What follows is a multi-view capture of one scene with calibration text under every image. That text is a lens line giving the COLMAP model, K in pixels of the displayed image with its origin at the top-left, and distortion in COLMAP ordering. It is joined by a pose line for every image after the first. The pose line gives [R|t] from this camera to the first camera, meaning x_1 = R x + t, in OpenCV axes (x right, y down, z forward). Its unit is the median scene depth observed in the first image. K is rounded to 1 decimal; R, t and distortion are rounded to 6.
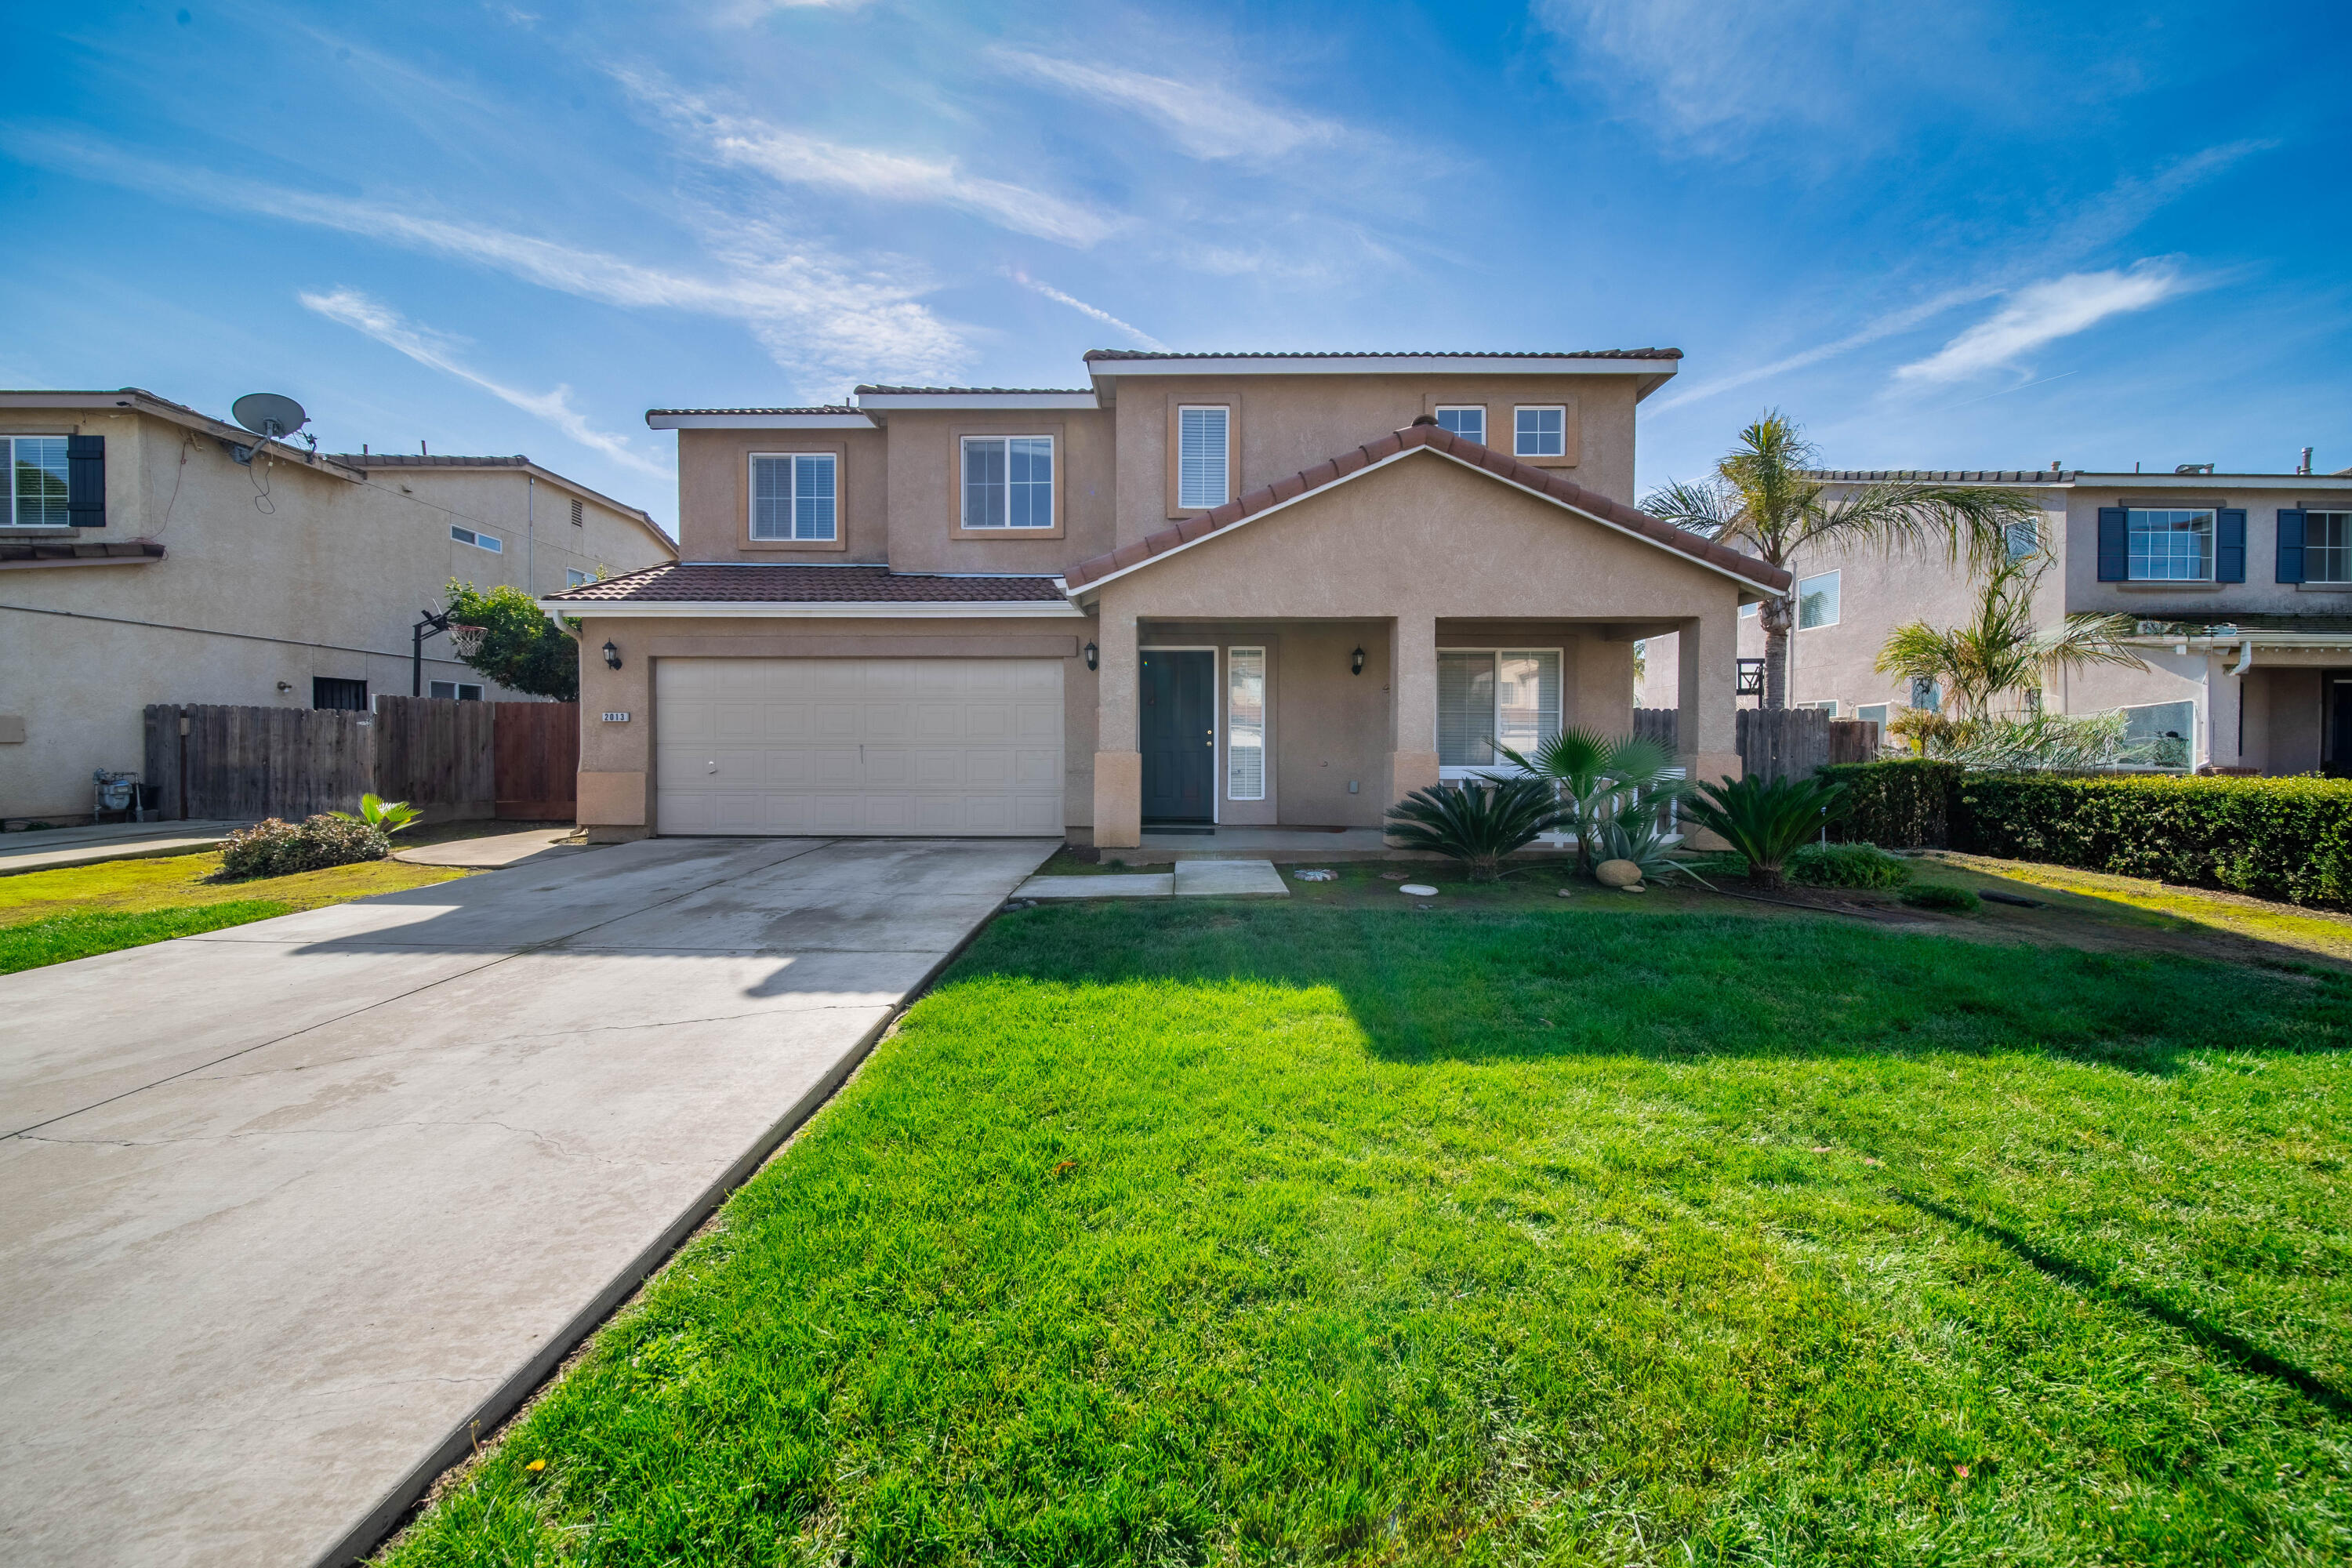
lens RADIAL K [[864.6, 0, 1164.8], [0, 864.6, 748.0], [0, 0, 1]] dist [0.001202, 0.000139]
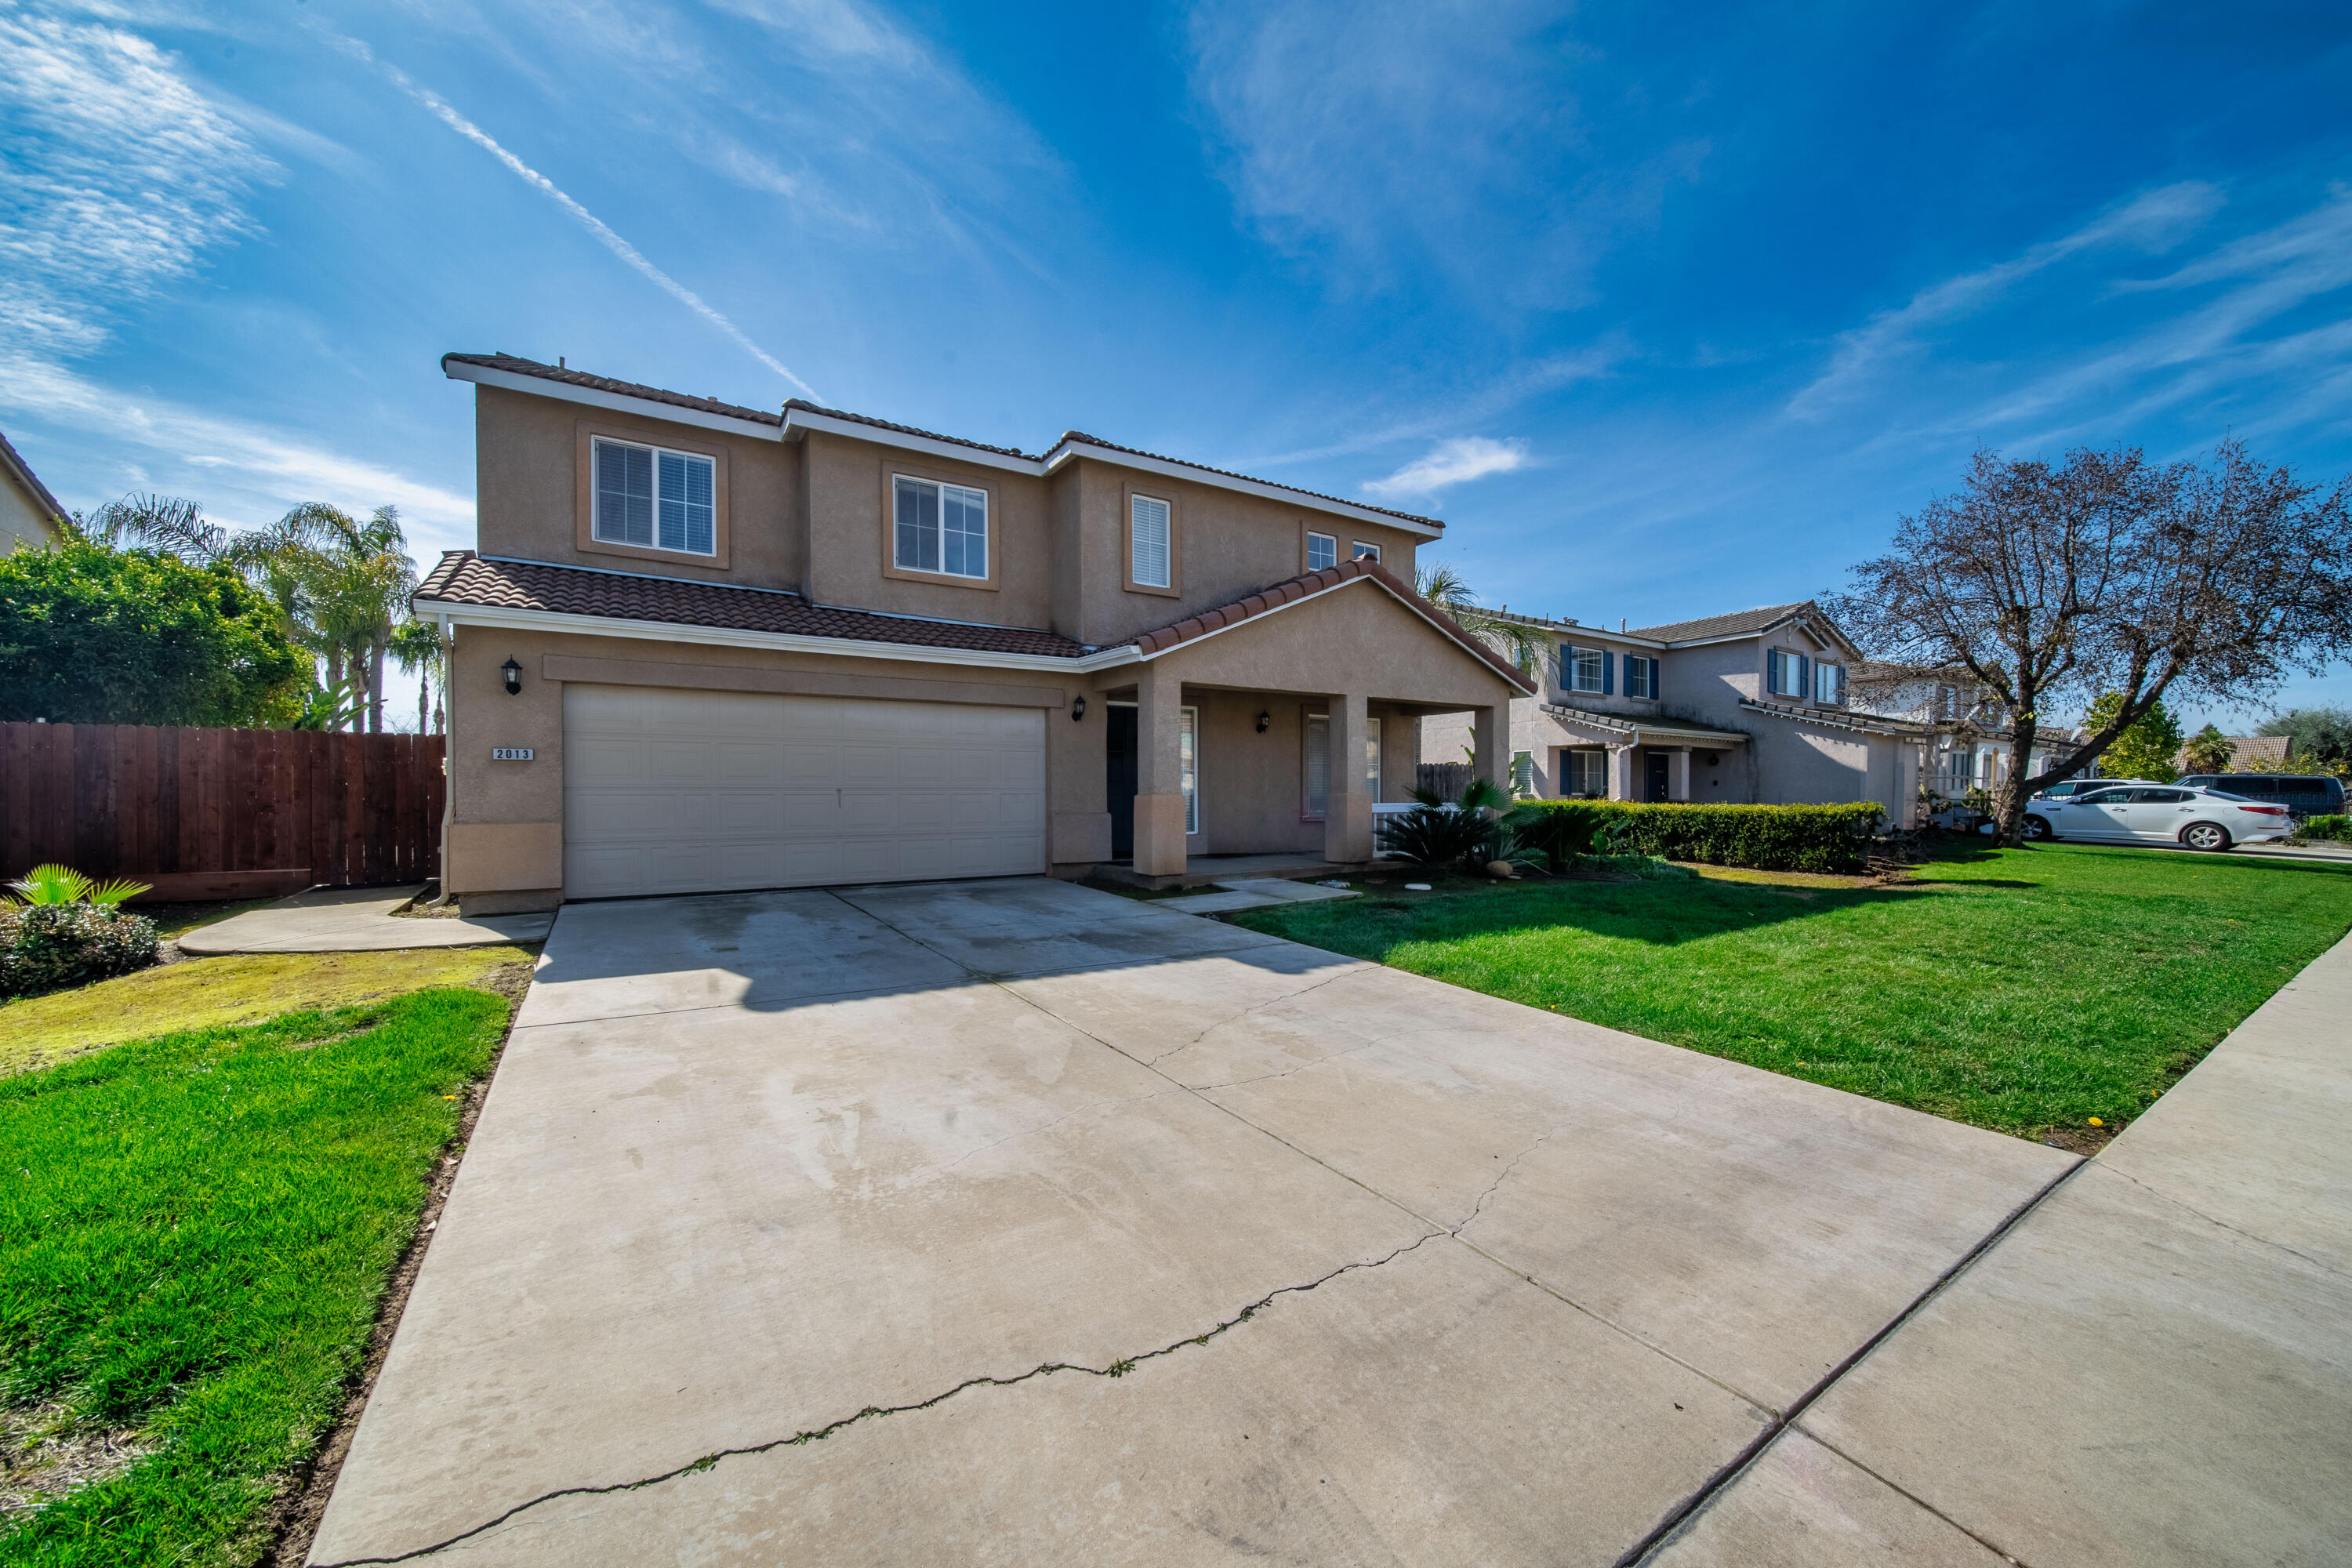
lens RADIAL K [[1212.9, 0, 1176.0], [0, 1212.9, 784.0], [0, 0, 1]] dist [0.026331, 0.000321]
pose [[0.789814, 0.010774, 0.613251, -0.820548], [0.012513, 0.999355, -0.033672, 0.038506], [-0.613218, 0.034268, 0.789170, -0.262128]]
